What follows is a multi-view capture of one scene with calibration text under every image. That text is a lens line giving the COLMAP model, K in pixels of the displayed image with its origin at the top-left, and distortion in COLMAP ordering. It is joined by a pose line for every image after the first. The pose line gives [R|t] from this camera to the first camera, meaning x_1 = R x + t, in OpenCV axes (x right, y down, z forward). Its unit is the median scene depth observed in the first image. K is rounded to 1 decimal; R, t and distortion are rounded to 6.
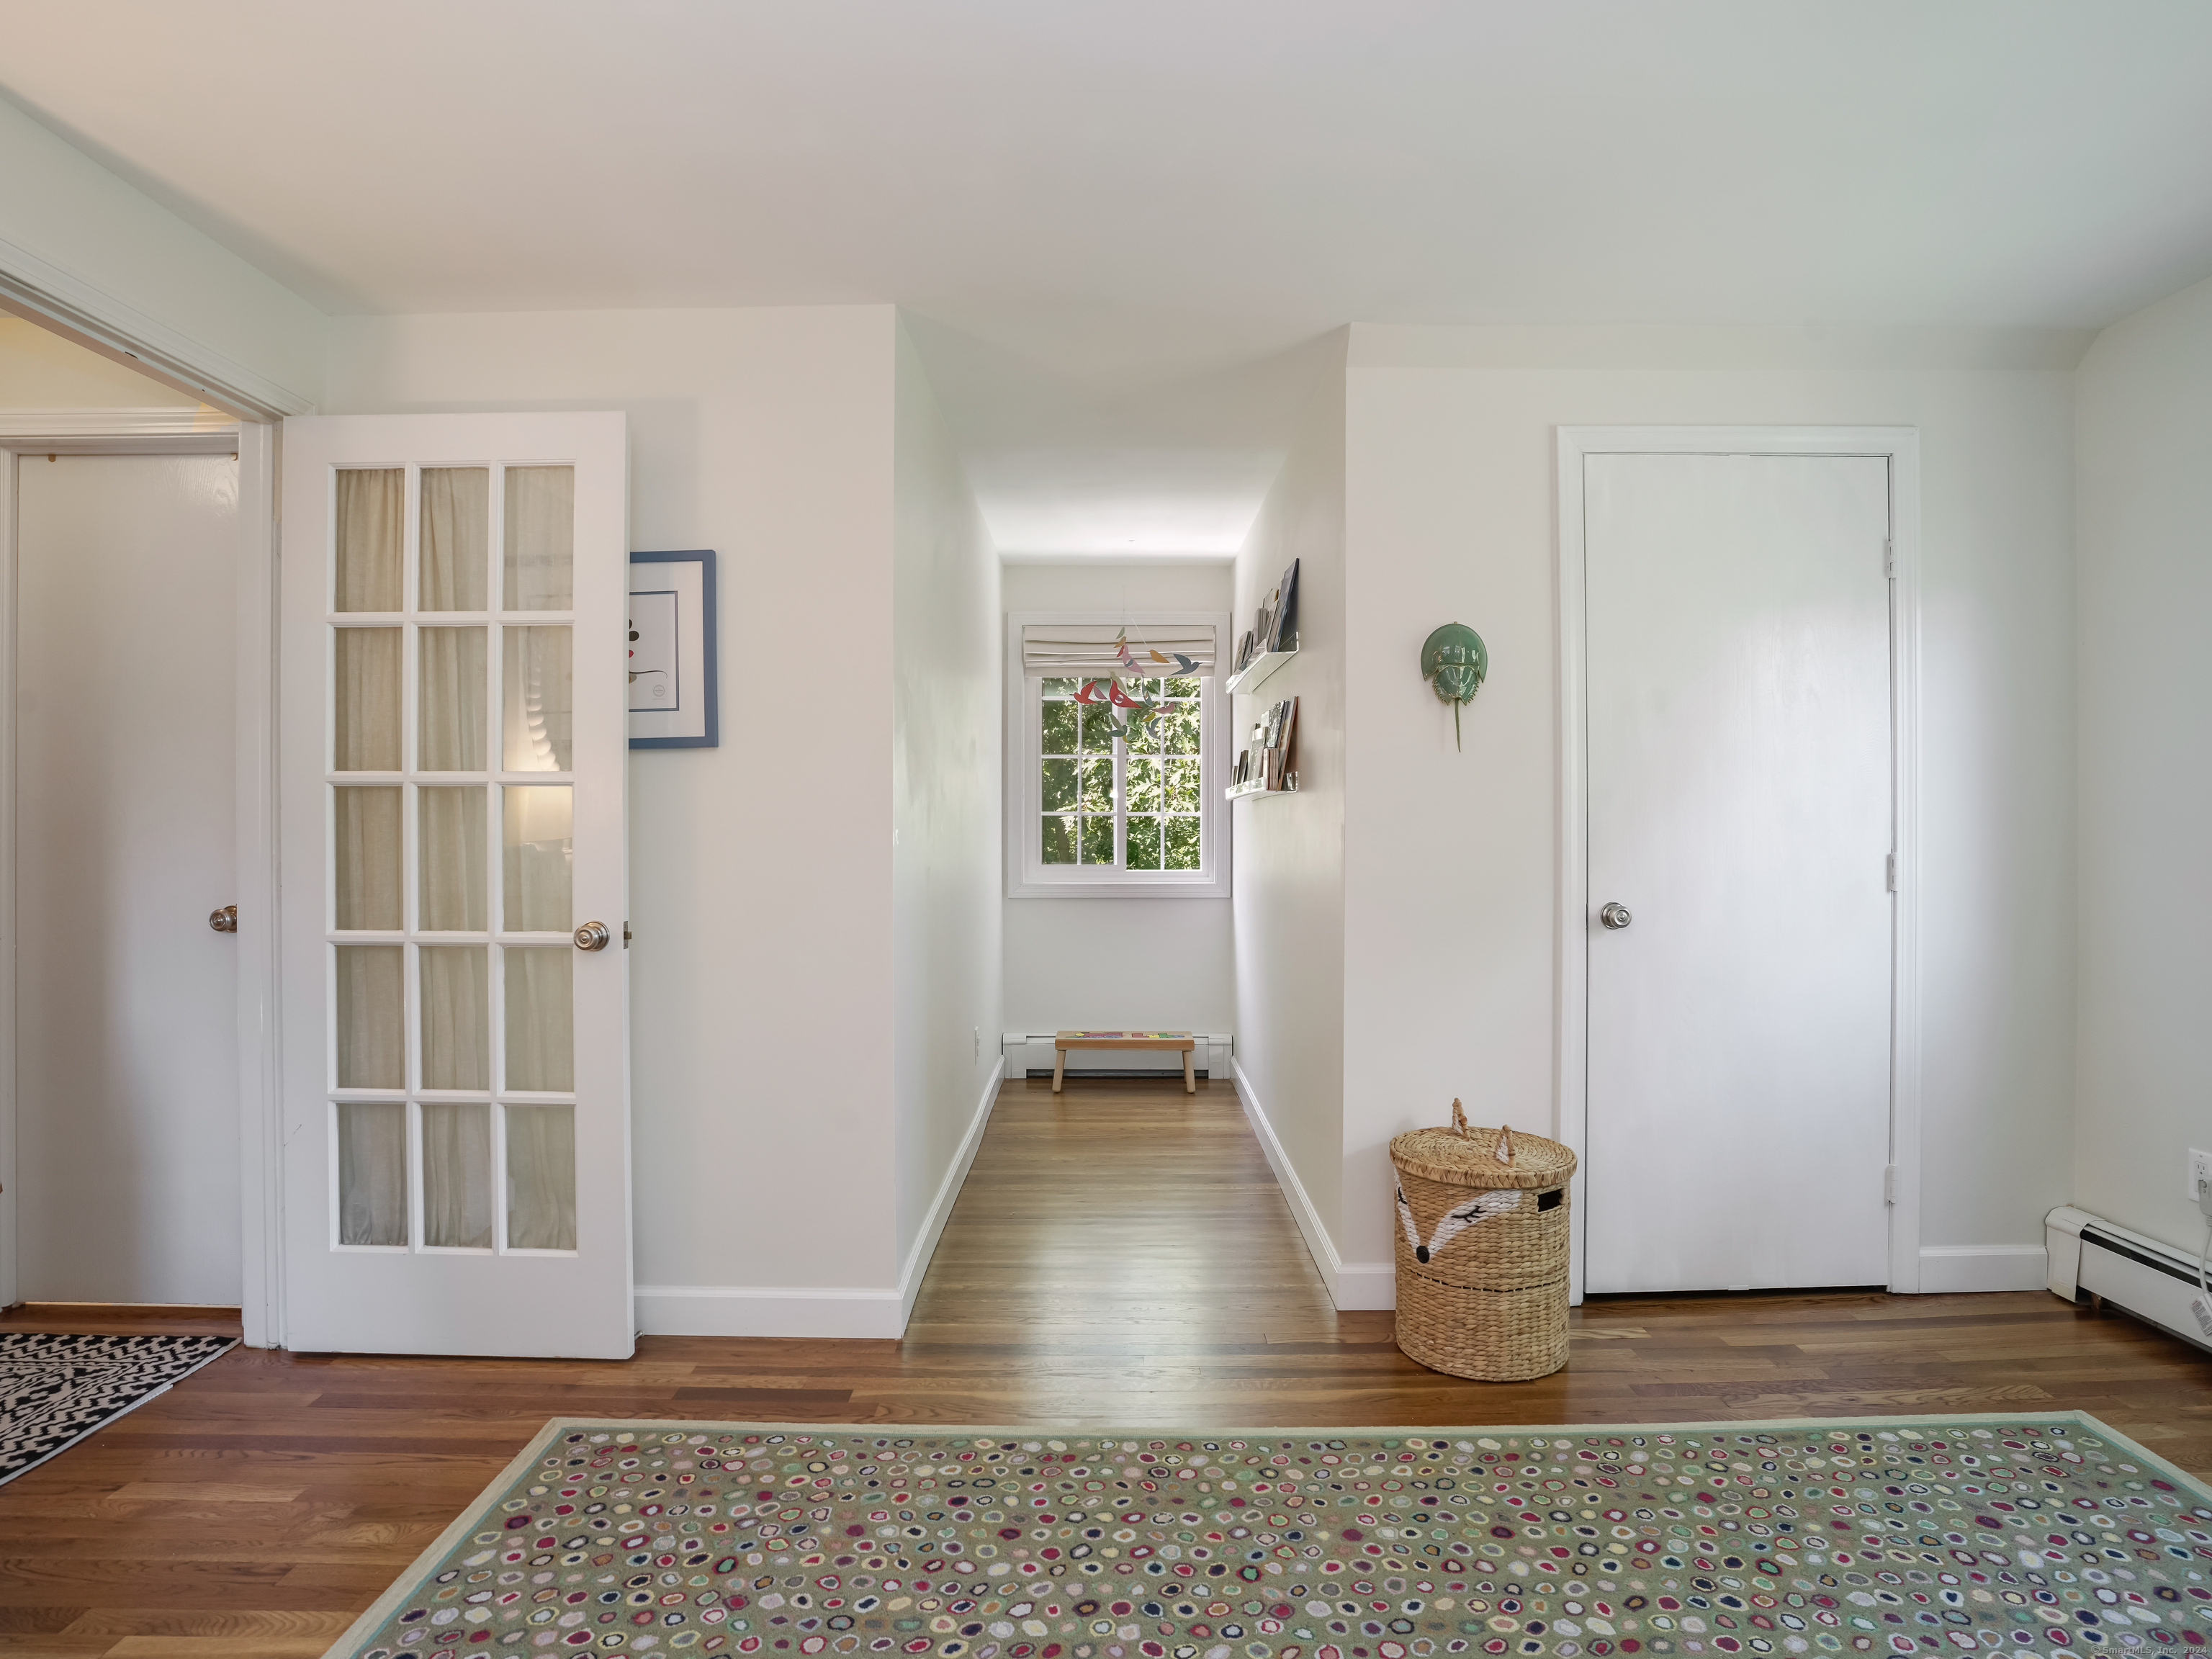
lens RADIAL K [[1217.9, 0, 1106.0], [0, 1217.9, 829.5], [0, 0, 1]] dist [-0.078924, 0.035896]
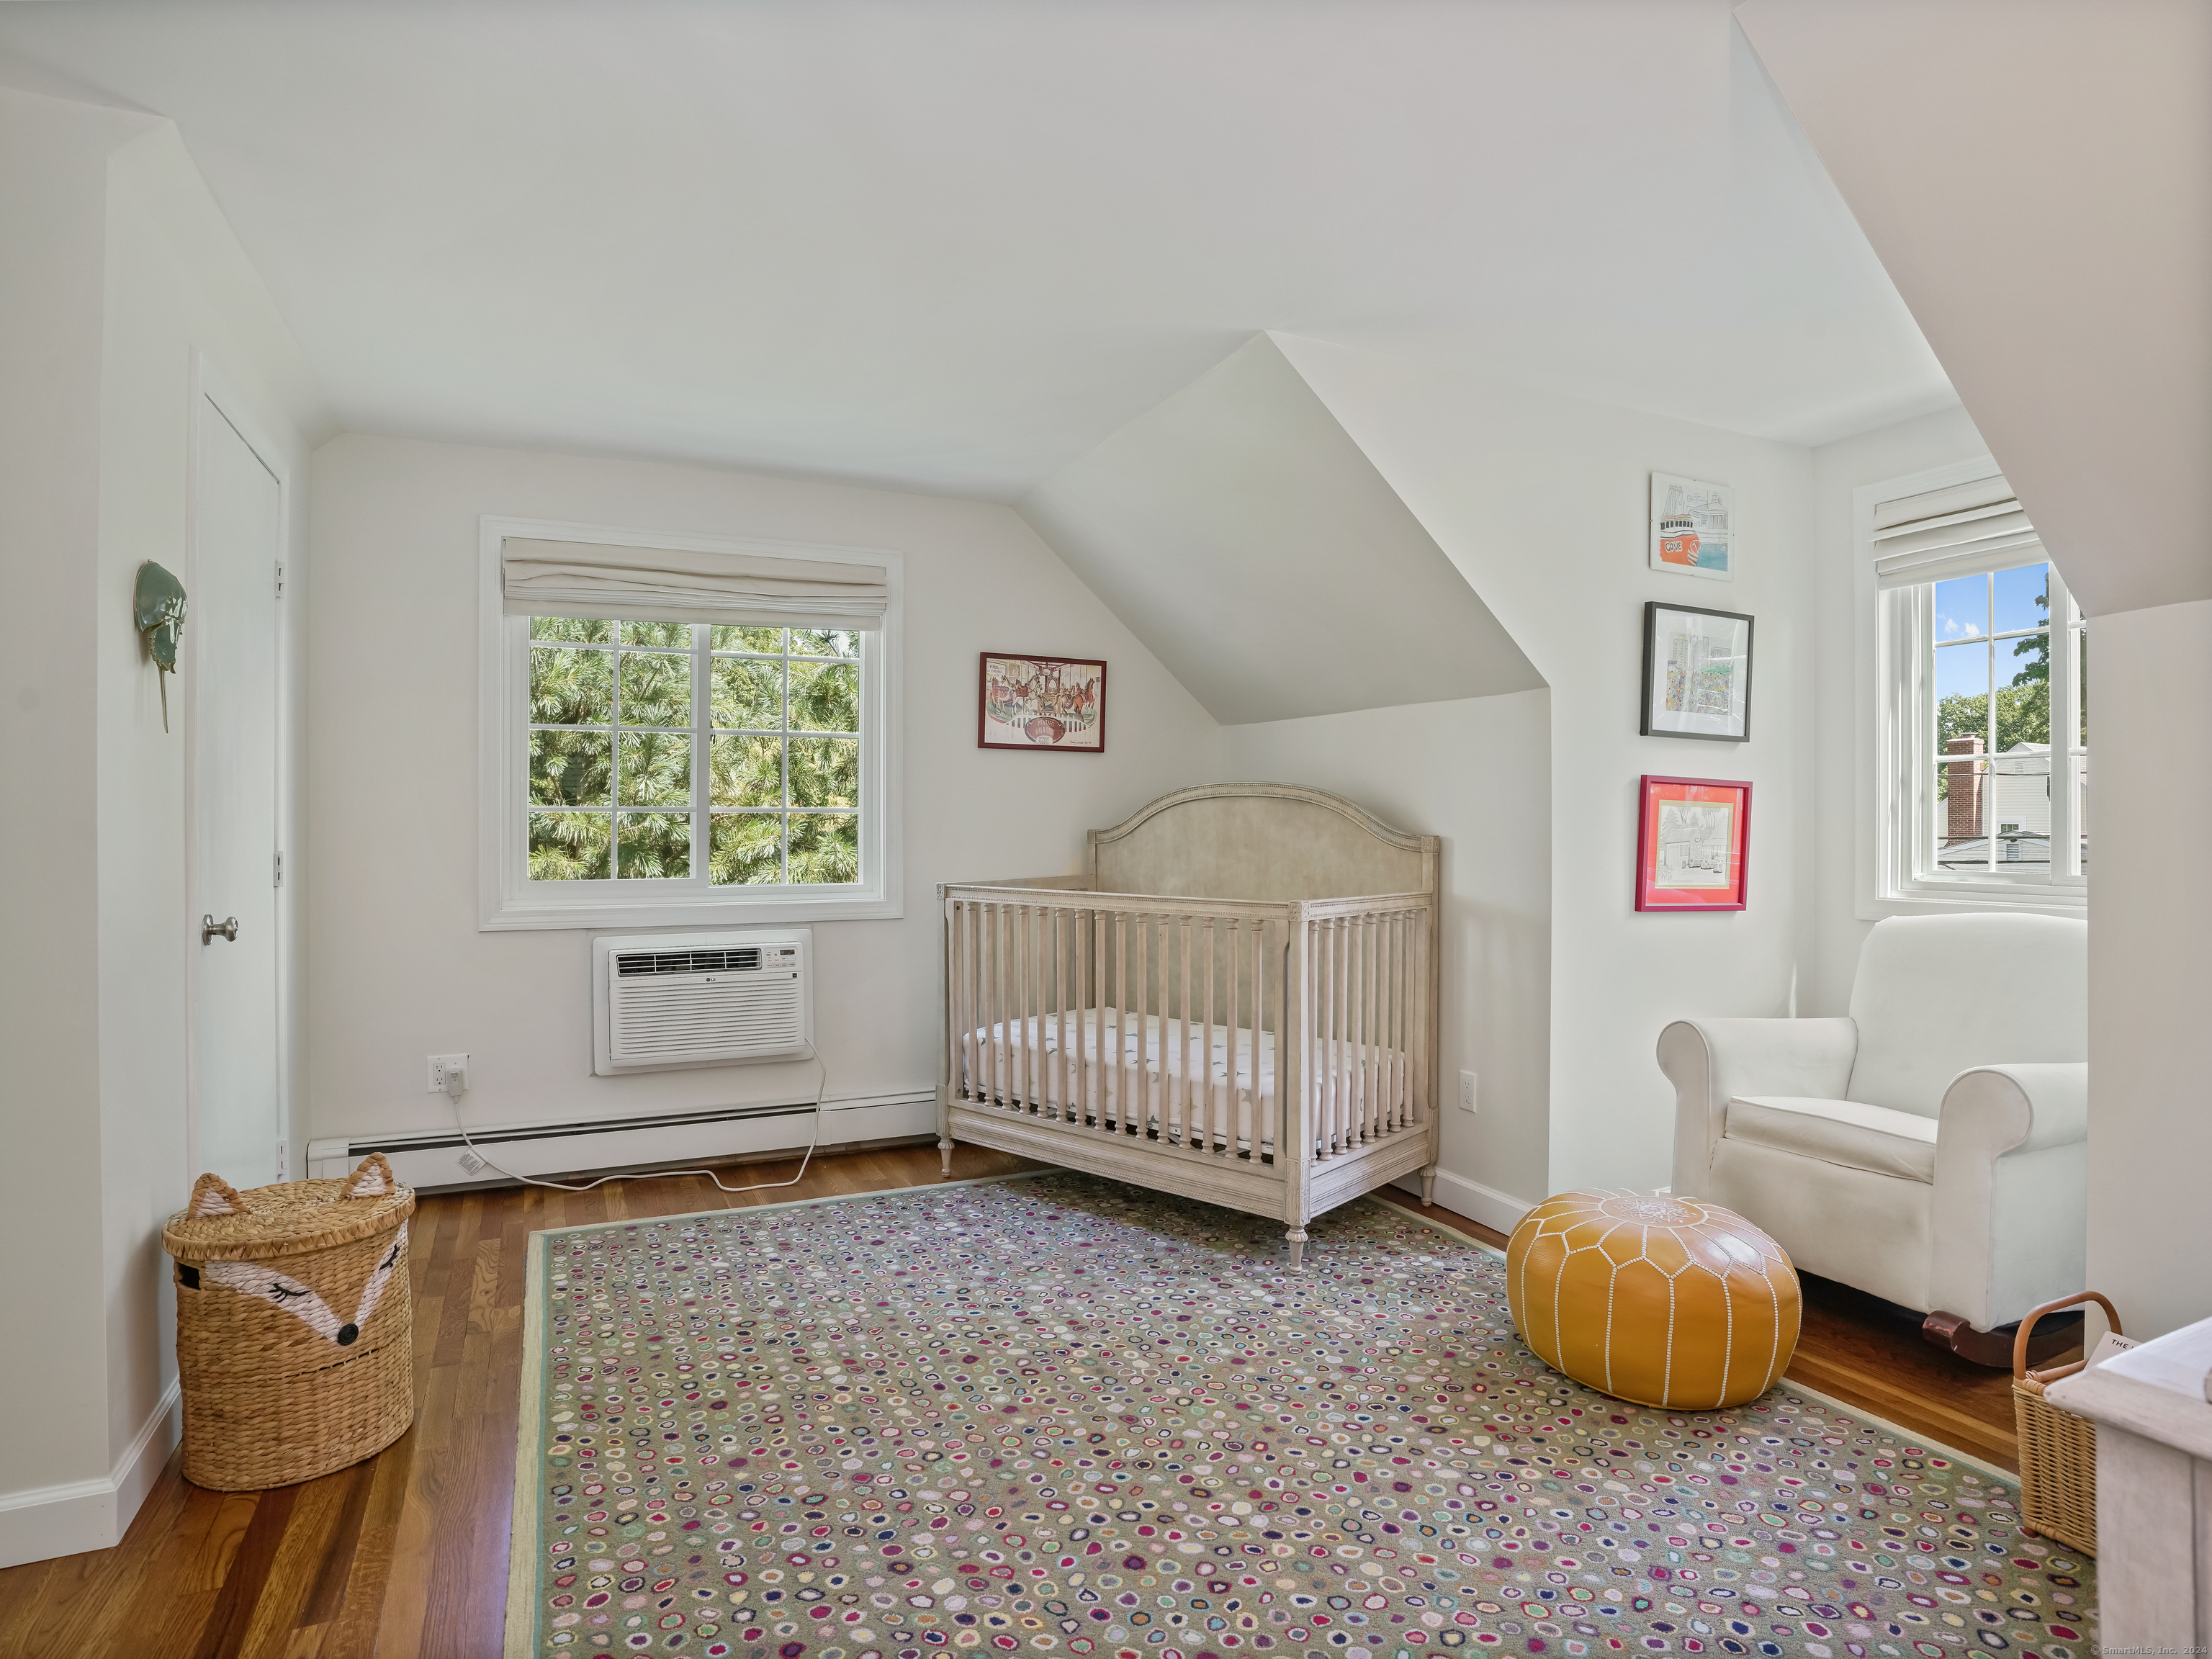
lens RADIAL K [[1216.7, 0, 1114.9], [0, 1216.7, 866.7], [0, 0, 1]] dist [-0.088237, 0.042461]
pose [[-0.426585, -0.030063, 0.903948, -0.873380], [0.000479, 0.999440, 0.033465, -0.002905], [-0.904447, 0.014709, -0.426332, 1.071310]]
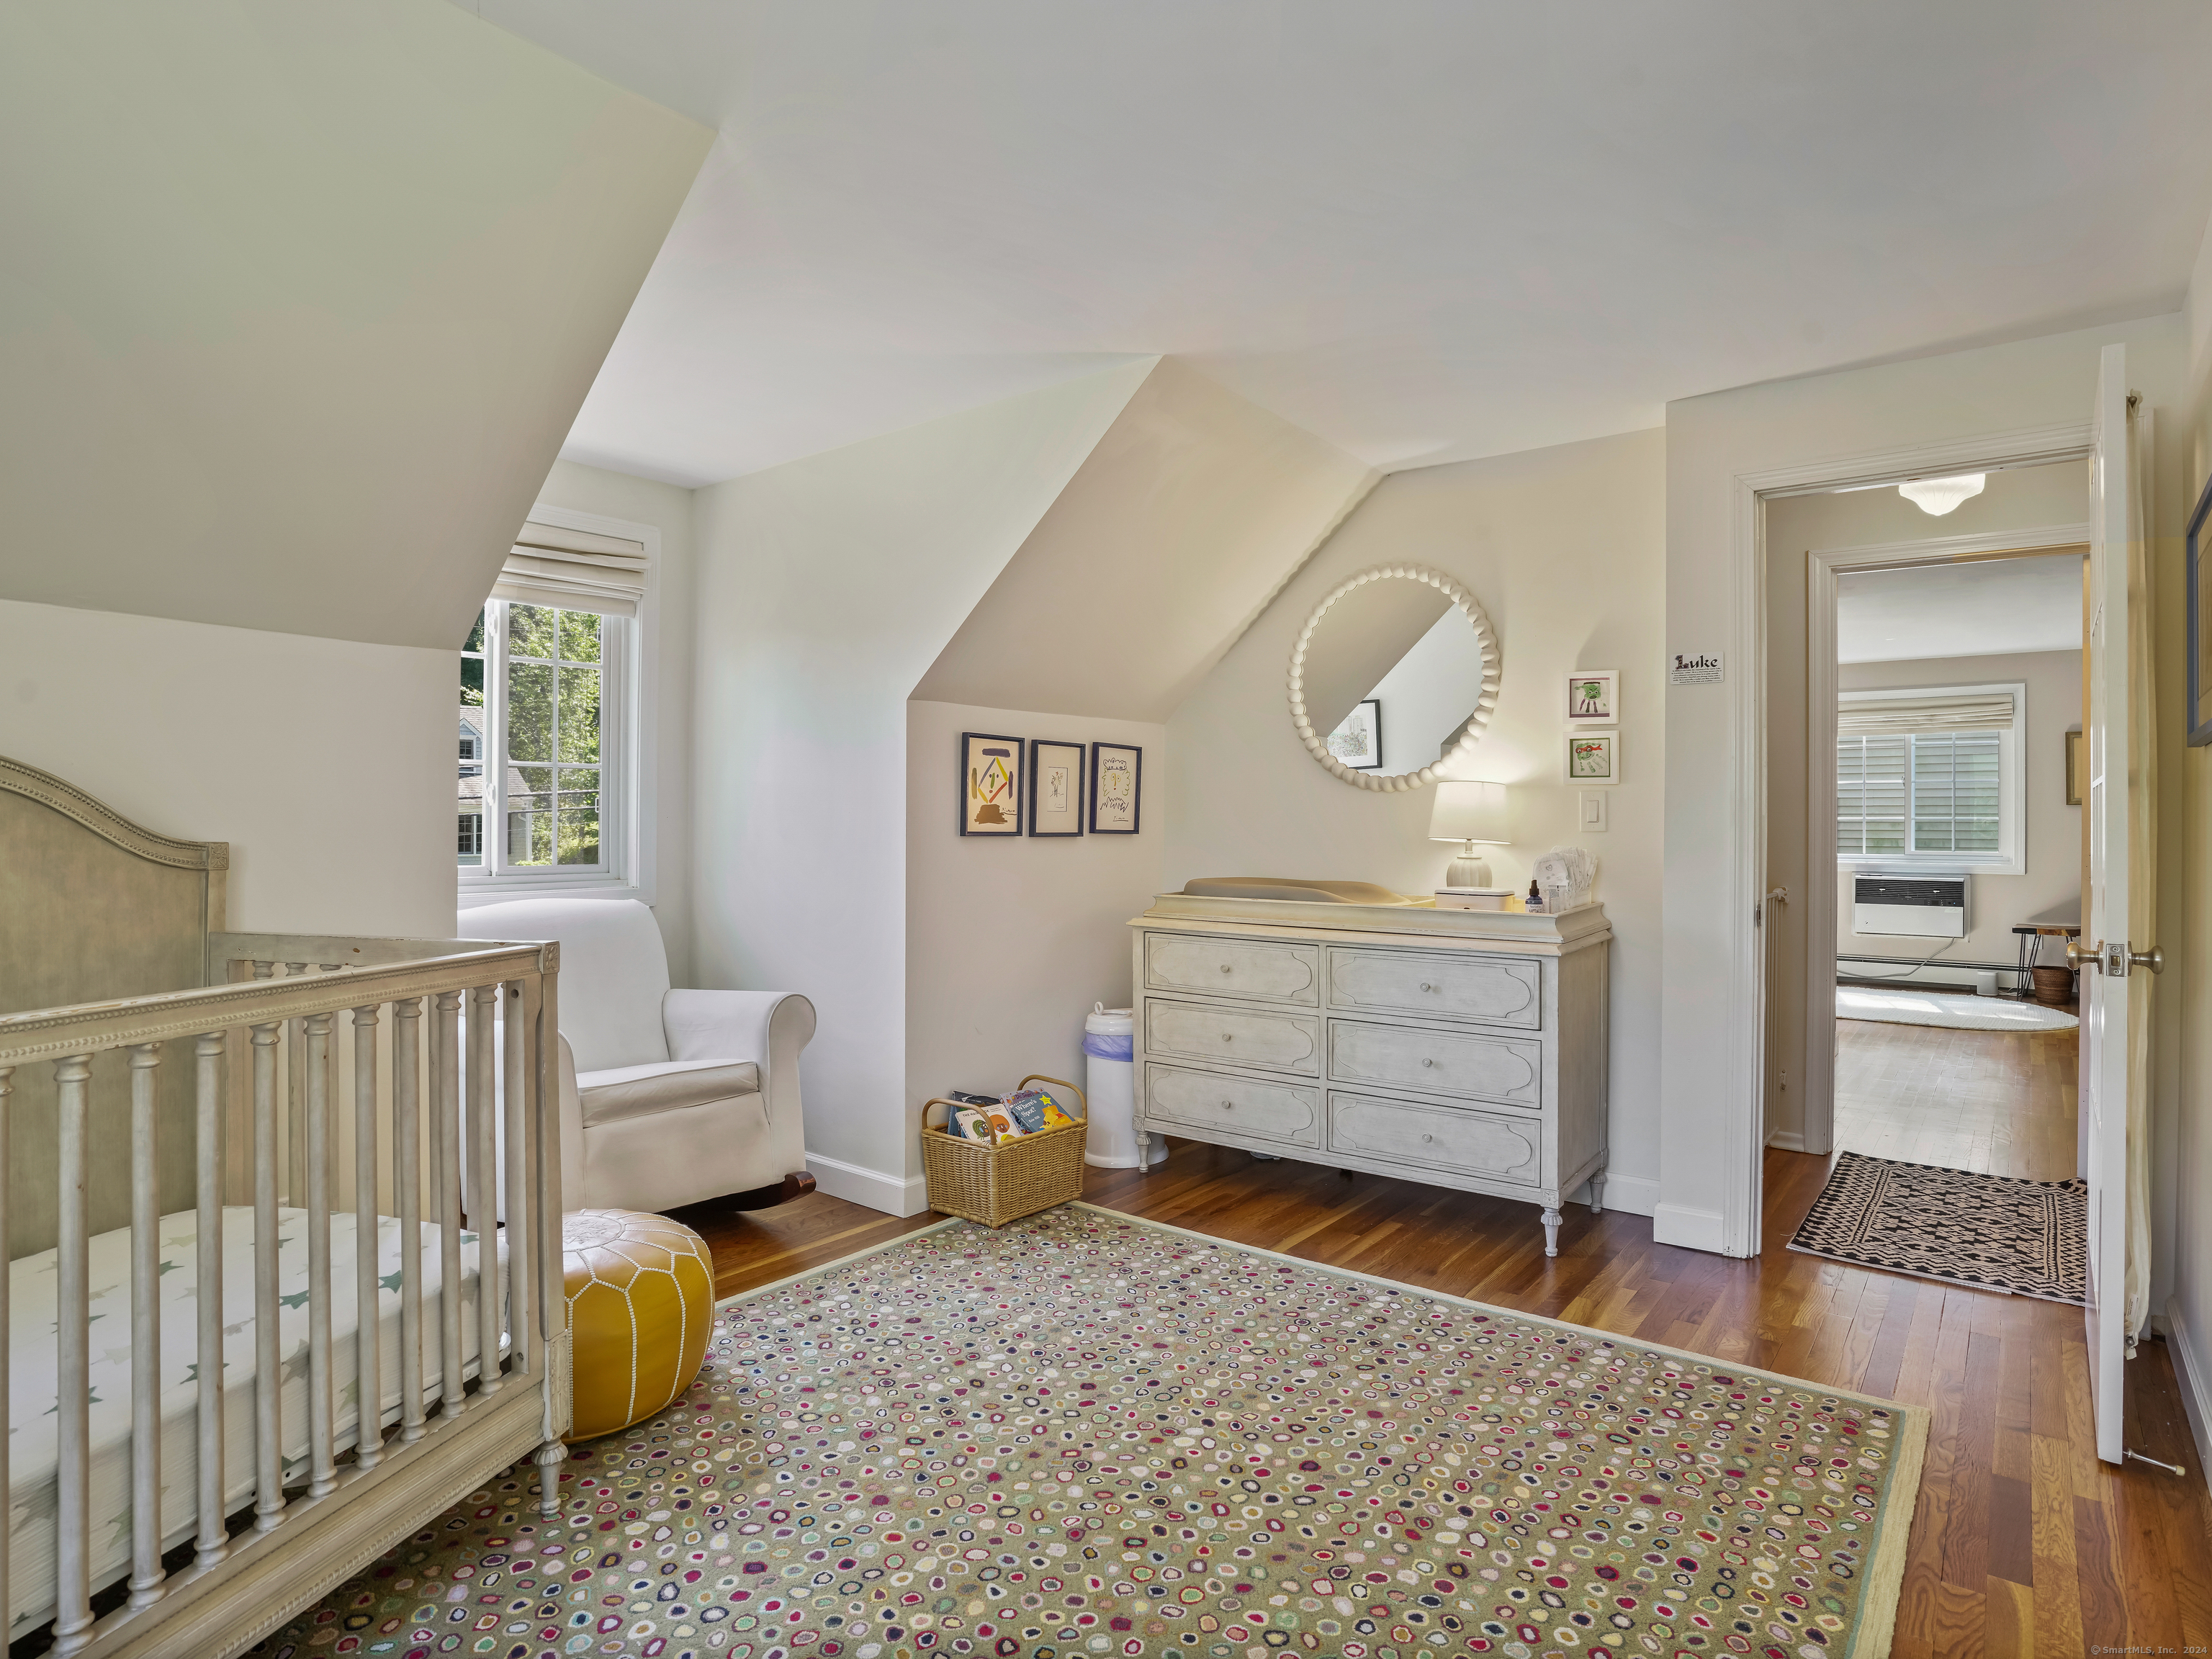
lens RADIAL K [[1216.7, 0, 1114.9], [0, 1216.7, 866.7], [0, 0, 1]] dist [-0.088237, 0.042461]
pose [[-0.612782, 0.025769, -0.789832, 0.831630], [-0.001580, 0.999426, 0.033833, -0.003153], [0.790250, 0.021980, -0.612390, 1.172963]]
